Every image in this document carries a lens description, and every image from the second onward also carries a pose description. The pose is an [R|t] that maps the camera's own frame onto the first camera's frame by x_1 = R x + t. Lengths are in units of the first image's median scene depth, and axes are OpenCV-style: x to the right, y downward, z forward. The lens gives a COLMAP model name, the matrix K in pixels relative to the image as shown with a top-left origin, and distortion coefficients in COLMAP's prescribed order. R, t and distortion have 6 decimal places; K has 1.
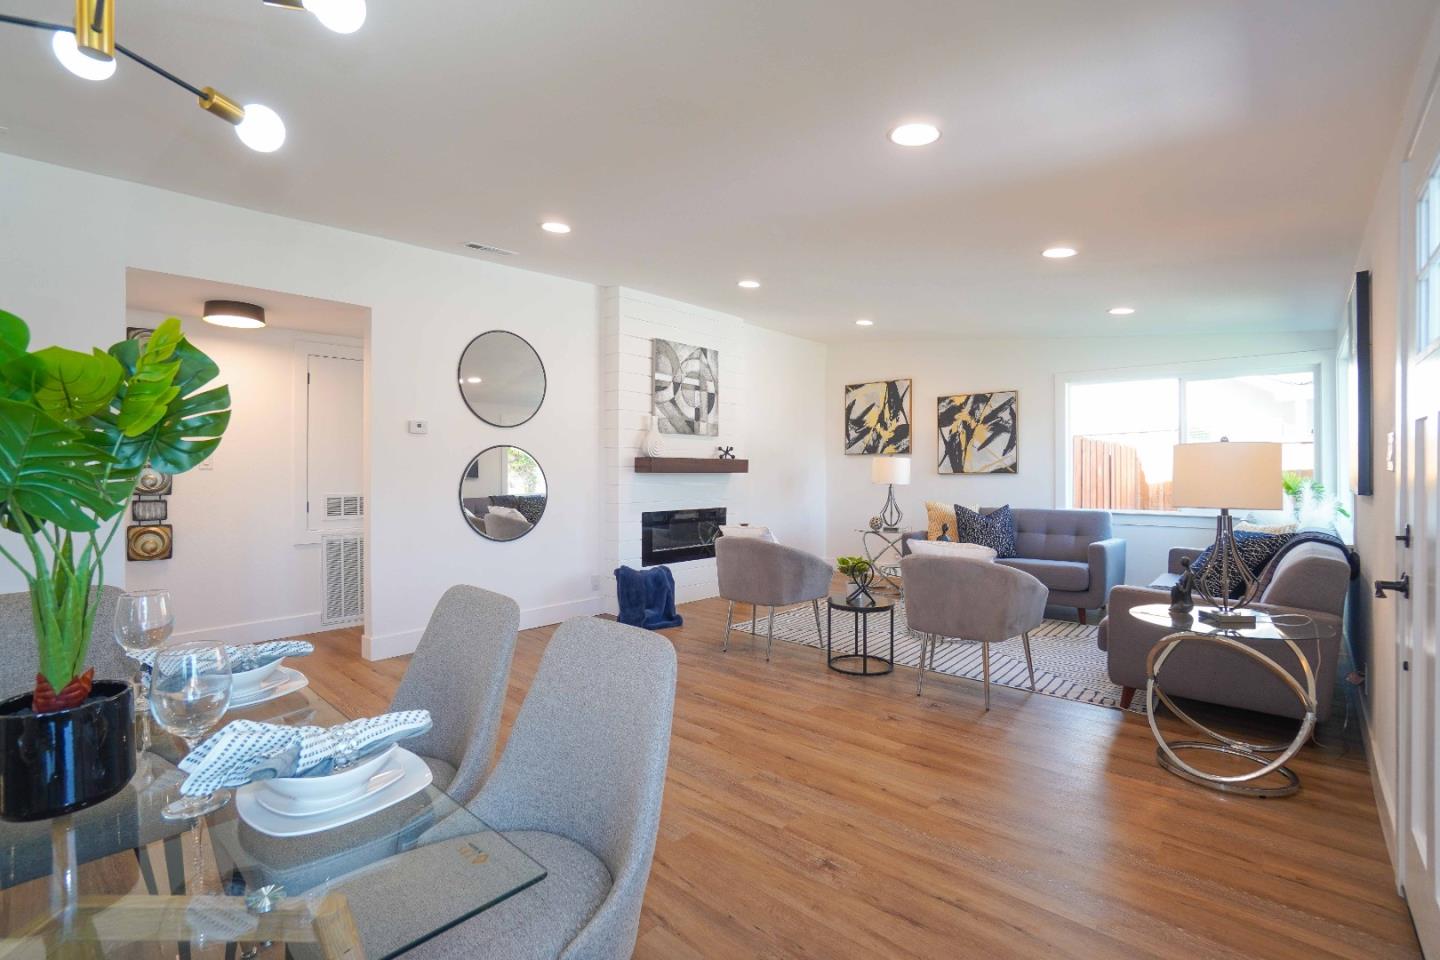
lens RADIAL K [[660.5, 0, 723.9], [0, 660.5, 457.2], [0, 0, 1]] dist [-0.024439, 0.000354]
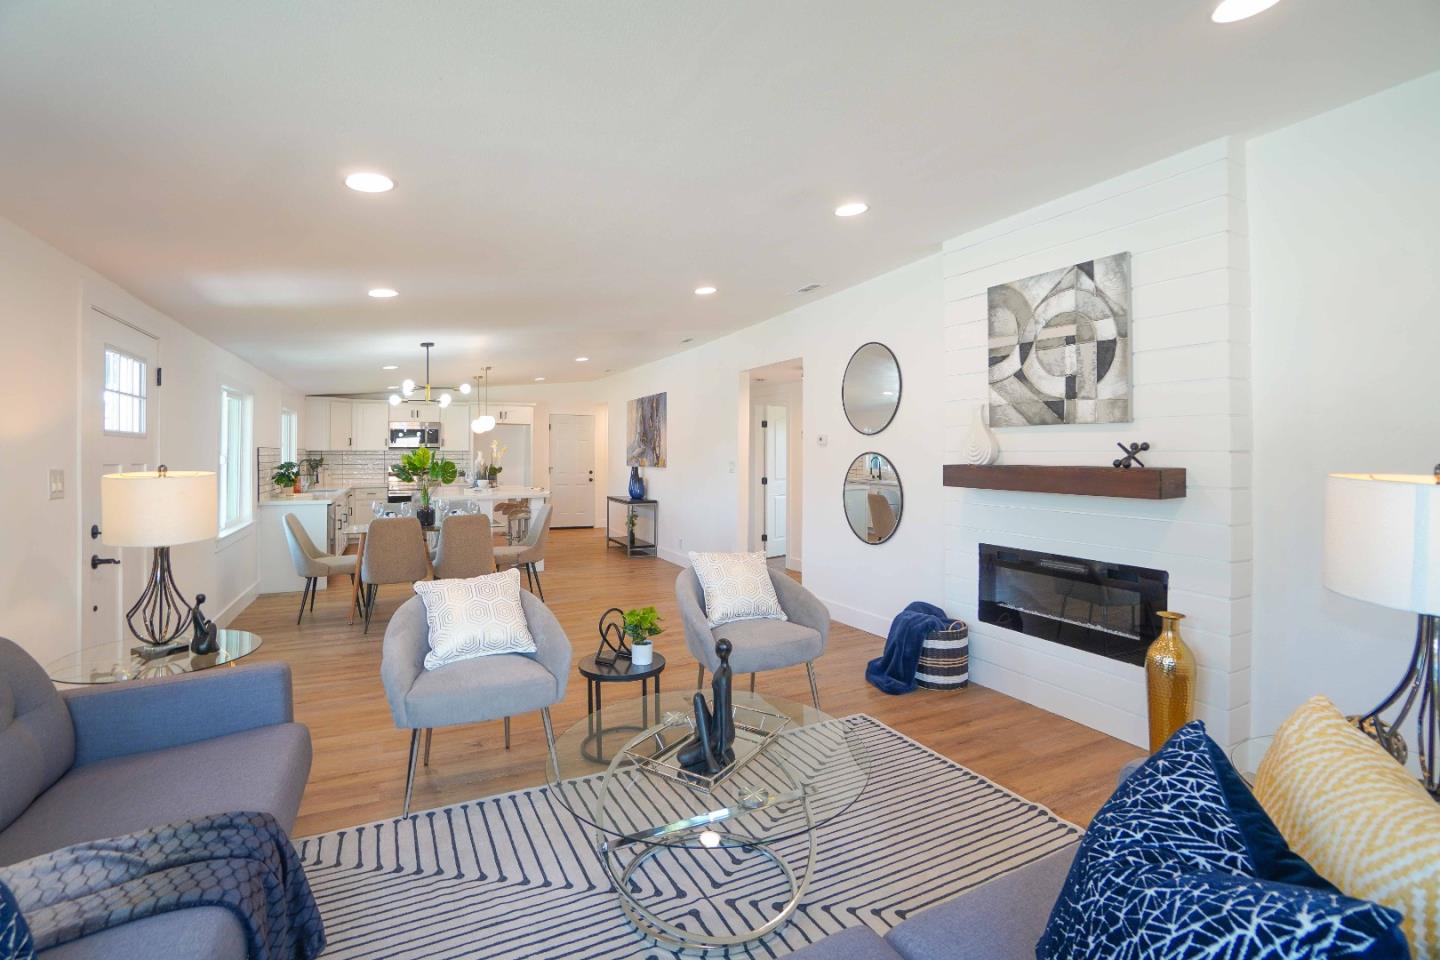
lens RADIAL K [[652.8, 0, 711.3], [0, 652.8, 444.1], [0, 0, 1]] dist [-0.047467, -0.000251]
pose [[-0.378169, -0.010778, -0.925674, 0.556634], [0.018997, 0.999631, -0.019400, -0.011927], [0.925542, -0.024921, -0.377825, 0.892098]]
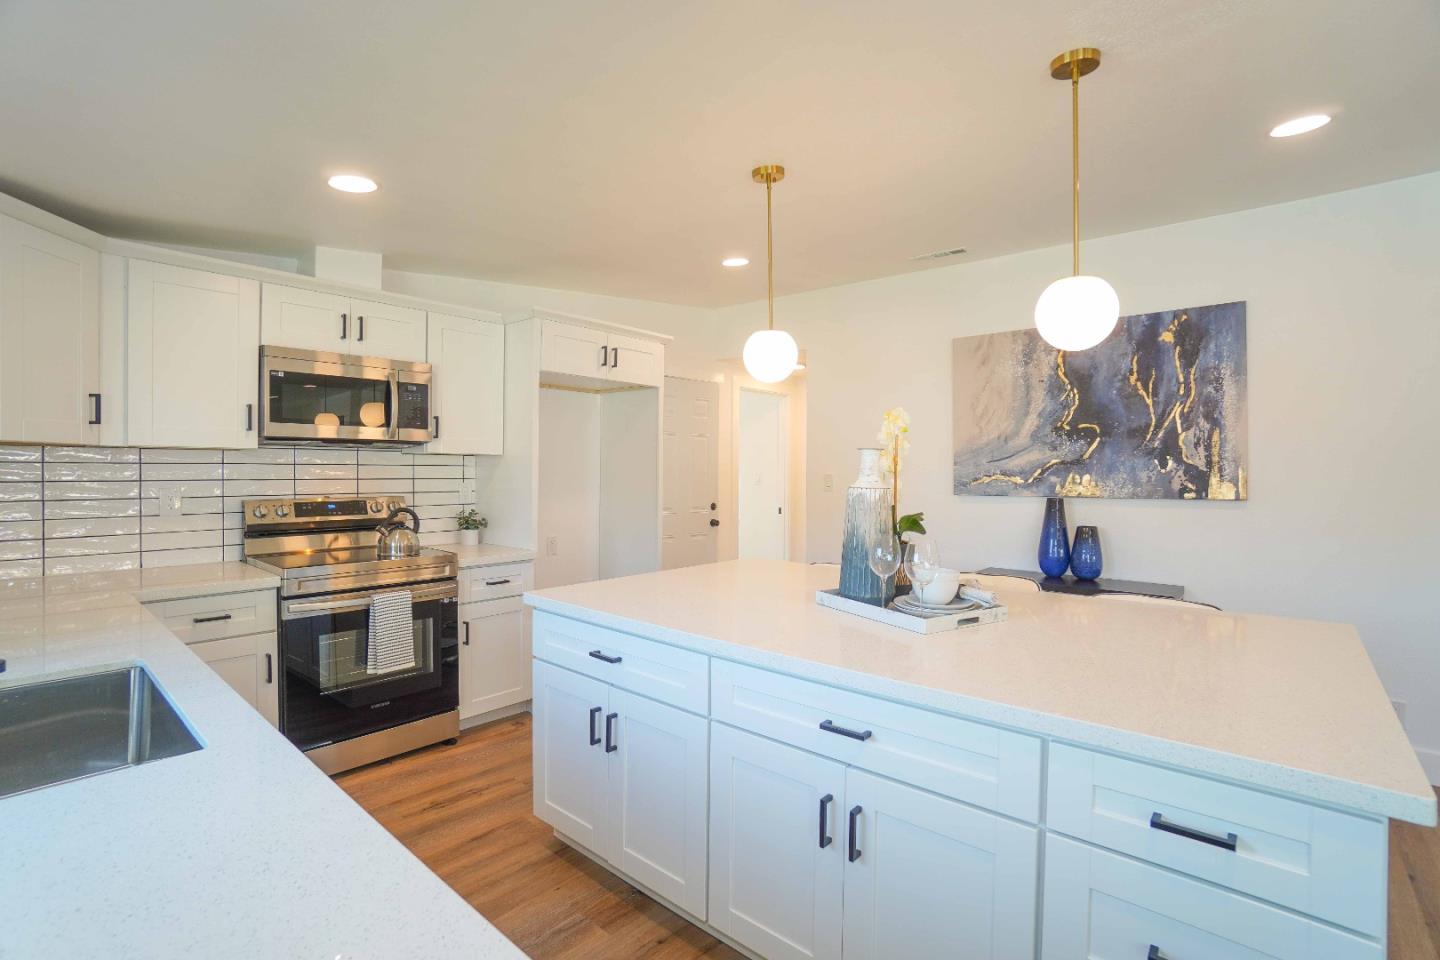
lens RADIAL K [[662.1, 0, 720.0], [0, 662.1, 480.0], [0, 0, 1]] dist [-0.025561, 0.000331]
pose [[0.002160, 0.013274, -0.999910, -0.181776], [0.014613, 0.999805, 0.013305, -0.021255], [0.999891, -0.014641, 0.001966, -0.159861]]
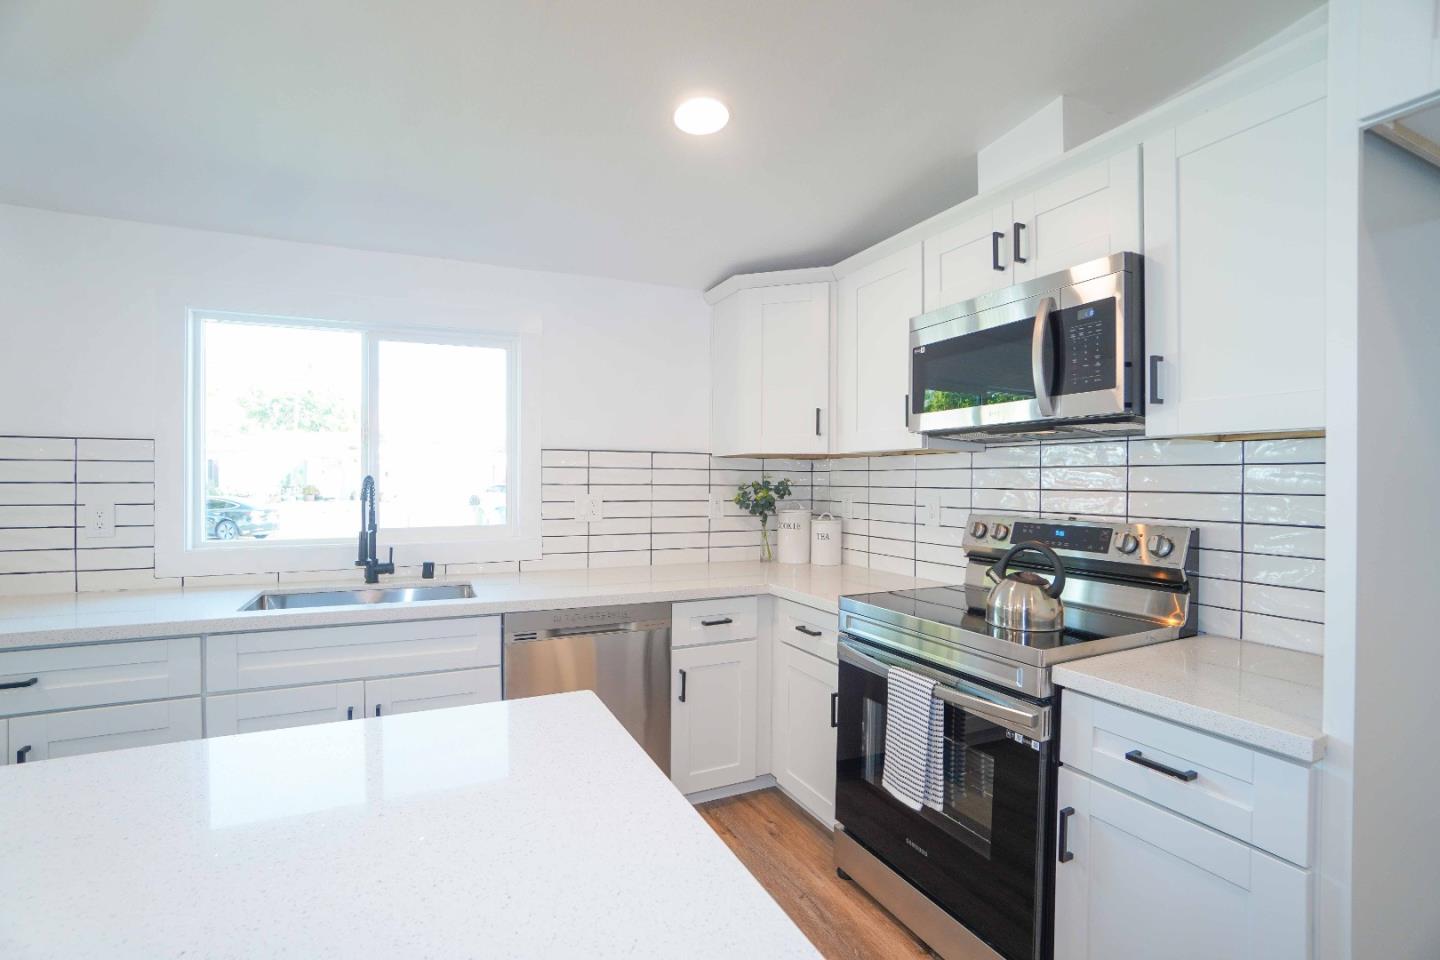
lens RADIAL K [[662.1, 0, 720.0], [0, 662.1, 480.0], [0, 0, 1]] dist [-0.025561, 0.000331]
pose [[-0.917061, -0.005076, 0.398716, -0.678543], [-0.012203, 0.999808, -0.015337, -0.017232], [-0.398561, -0.018931, -0.916946, -0.097794]]
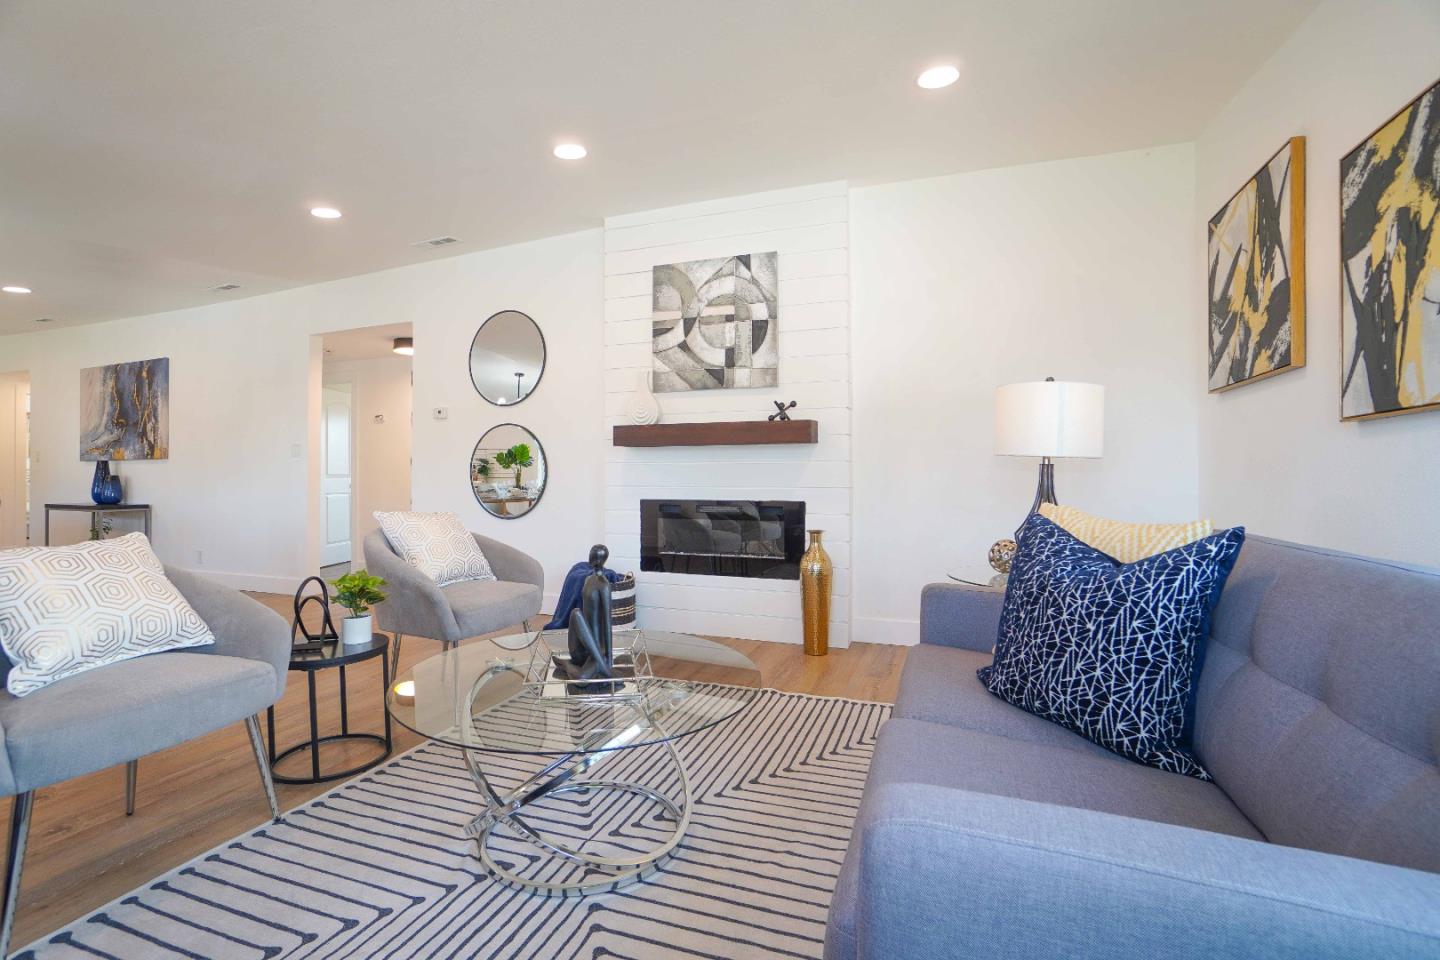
lens RADIAL K [[649.5, 0, 713.6], [0, 649.5, 470.4], [0, 0, 1]] dist [-0.062542, 0.021661]
pose [[0.360709, -0.005010, -0.932665, 0.543492], [0.023533, 0.999716, 0.003732, 0.044288], [0.932382, -0.023295, 0.360724, 0.721428]]
